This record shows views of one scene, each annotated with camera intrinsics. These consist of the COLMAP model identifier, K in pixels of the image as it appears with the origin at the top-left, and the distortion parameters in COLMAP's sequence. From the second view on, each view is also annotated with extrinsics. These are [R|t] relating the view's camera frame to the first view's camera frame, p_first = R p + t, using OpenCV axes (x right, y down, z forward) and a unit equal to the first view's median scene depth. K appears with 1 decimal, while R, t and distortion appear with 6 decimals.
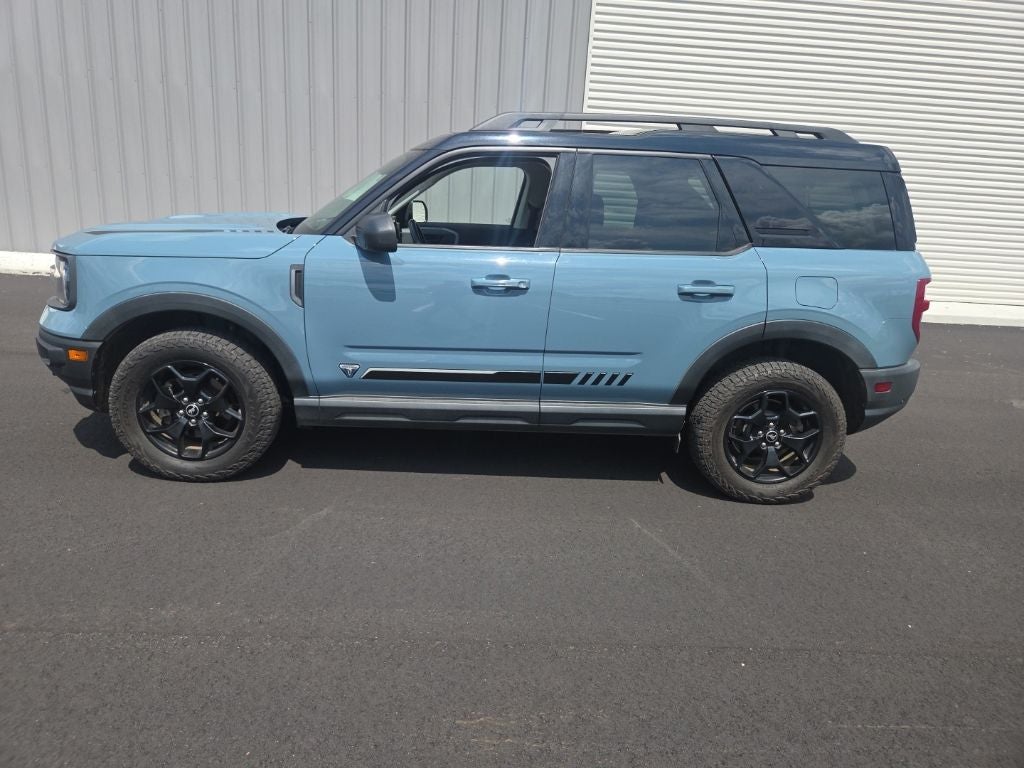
lens RADIAL K [[705.2, 0, 512.0], [0, 705.2, 384.0], [0, 0, 1]] dist [0.053680, -0.052420]
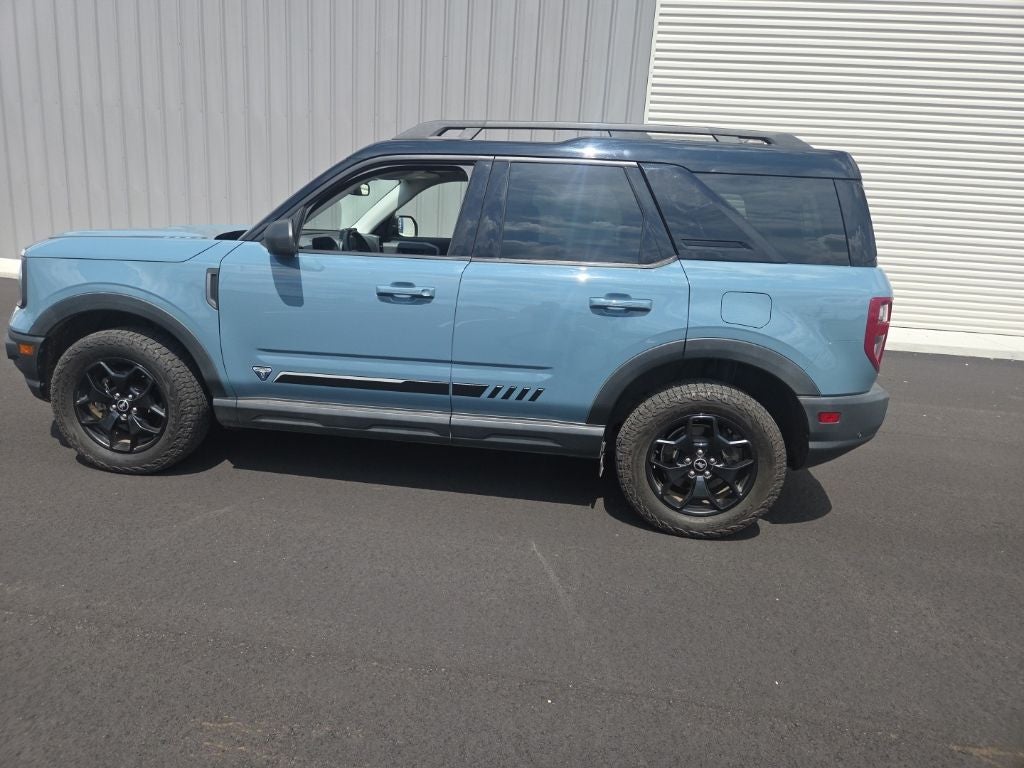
lens RADIAL K [[704.5, 0, 501.3], [0, 704.5, 384.5], [0, 0, 1]] dist [0.060891, -0.061197]
pose [[0.985460, 0.042899, -0.164405, 0.270752], [-0.048625, 0.998337, -0.030962, 0.011523], [0.162804, 0.038506, 0.985907, 0.050129]]
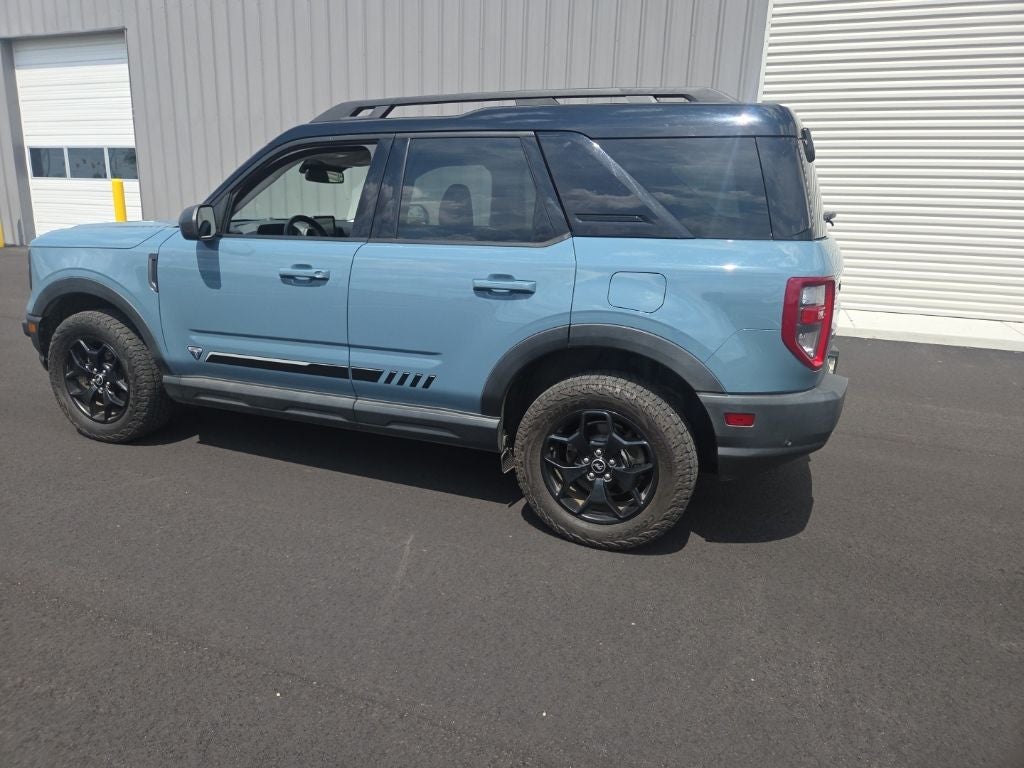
lens RADIAL K [[704.5, 0, 501.3], [0, 704.5, 384.5], [0, 0, 1]] dist [0.060891, -0.061197]
pose [[0.904099, 0.077278, -0.420277, 0.631165], [-0.090298, 0.995853, -0.011138, -0.001219], [0.417673, 0.048020, 0.907328, 0.212881]]
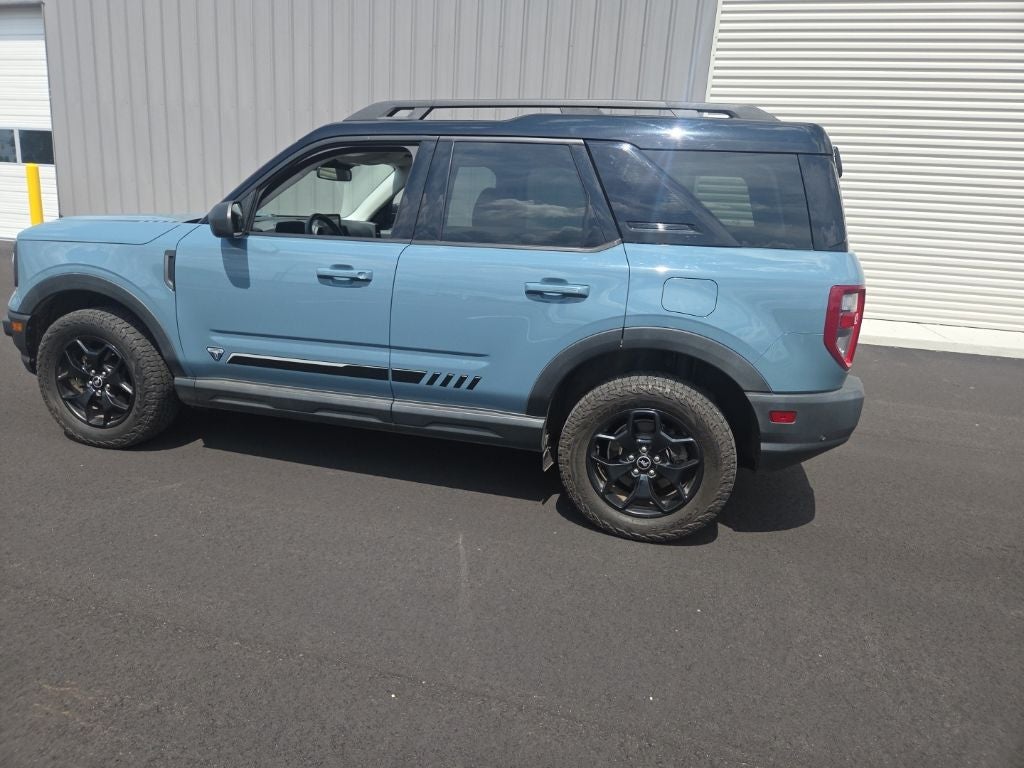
lens RADIAL K [[702.4, 0, 507.5], [0, 702.4, 388.7], [0, 0, 1]] dist [0.059632, -0.060796]
pose [[0.951937, 0.075233, -0.296910, 0.478131], [-0.082726, 0.996491, -0.012735, 0.009117], [0.294910, 0.036685, 0.954821, 0.133707]]
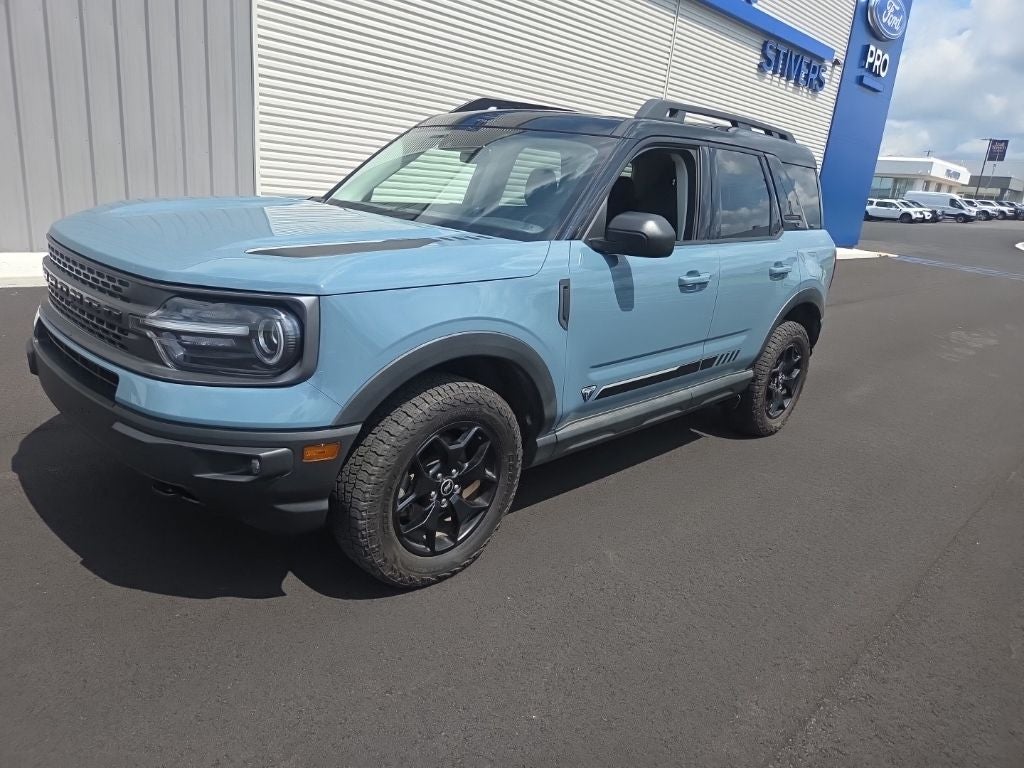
lens RADIAL K [[704.5, 0, 501.3], [0, 704.5, 384.5], [0, 0, 1]] dist [0.060891, -0.061197]
pose [[0.736090, -0.184309, 0.651308, -0.857623], [0.133508, 0.982846, 0.127241, -0.152433], [-0.663587, -0.006706, 0.748069, 0.408698]]
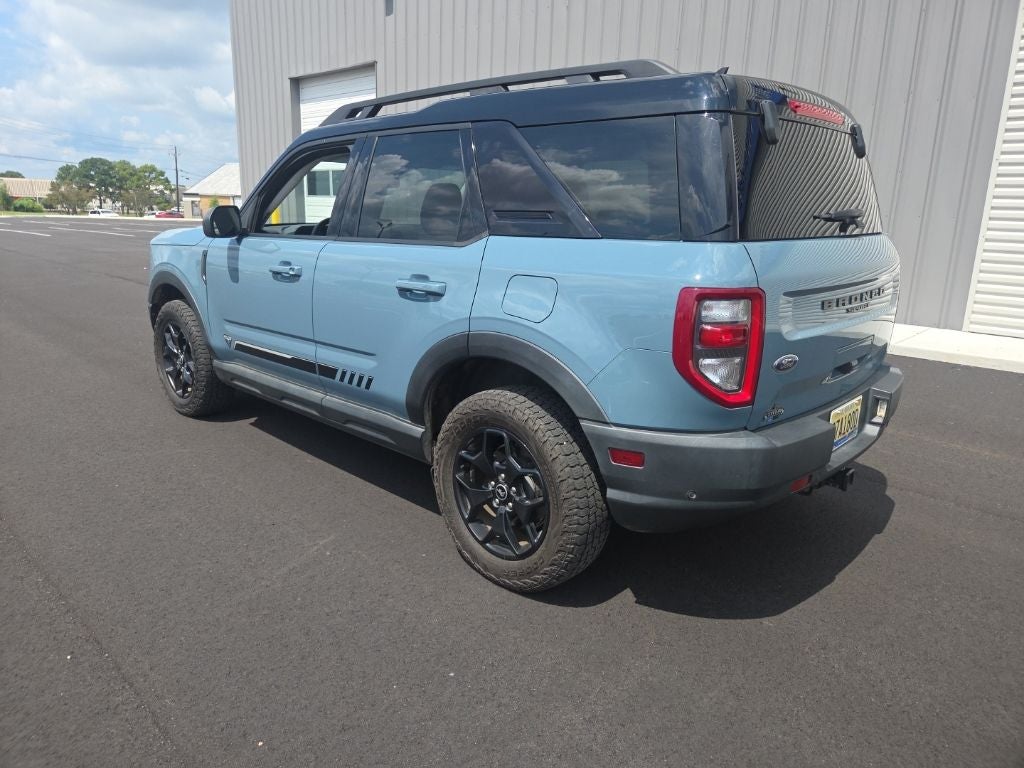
lens RADIAL K [[704.5, 0, 501.3], [0, 704.5, 384.5], [0, 0, 1]] dist [0.060891, -0.061197]
pose [[0.676805, 0.139865, -0.722754, 0.921972], [-0.183219, 0.982895, 0.018635, -0.051939], [0.712998, 0.119810, 0.690854, 0.505075]]
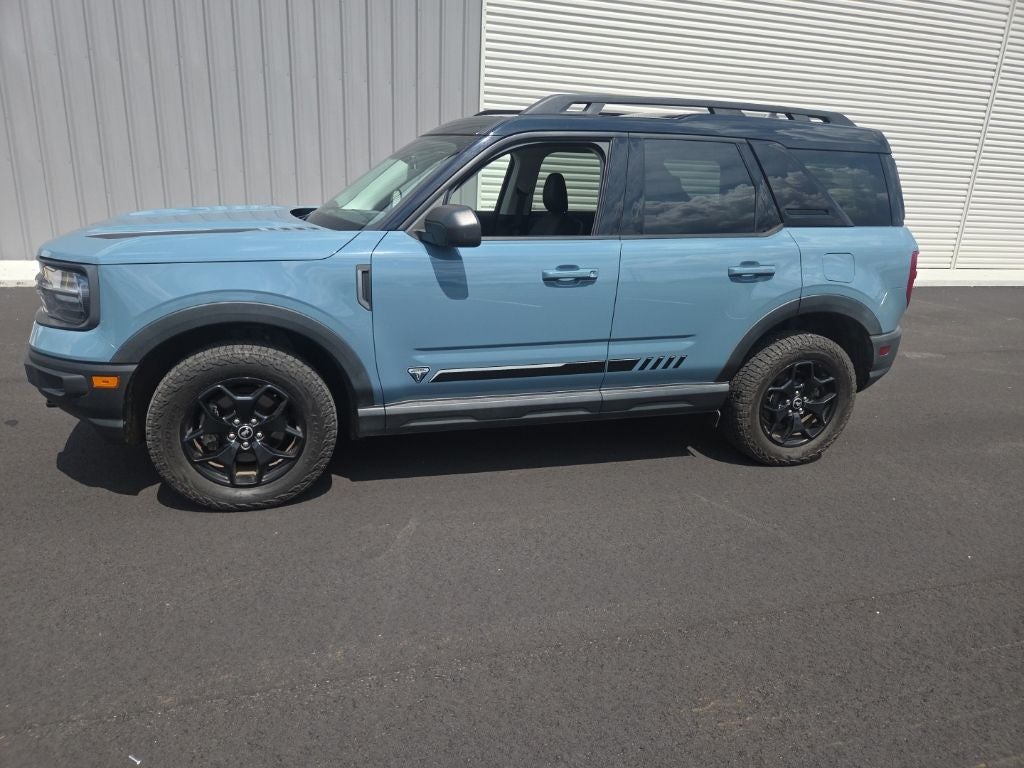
lens RADIAL K [[697.8, 0, 510.7], [0, 697.8, 408.2], [0, 0, 1]] dist [0.042538, -0.001181]
pose [[0.969164, -0.091102, 0.228957, -0.321322], [0.076562, 0.994489, 0.071626, -0.031051], [-0.234220, -0.051888, 0.970798, 0.060935]]
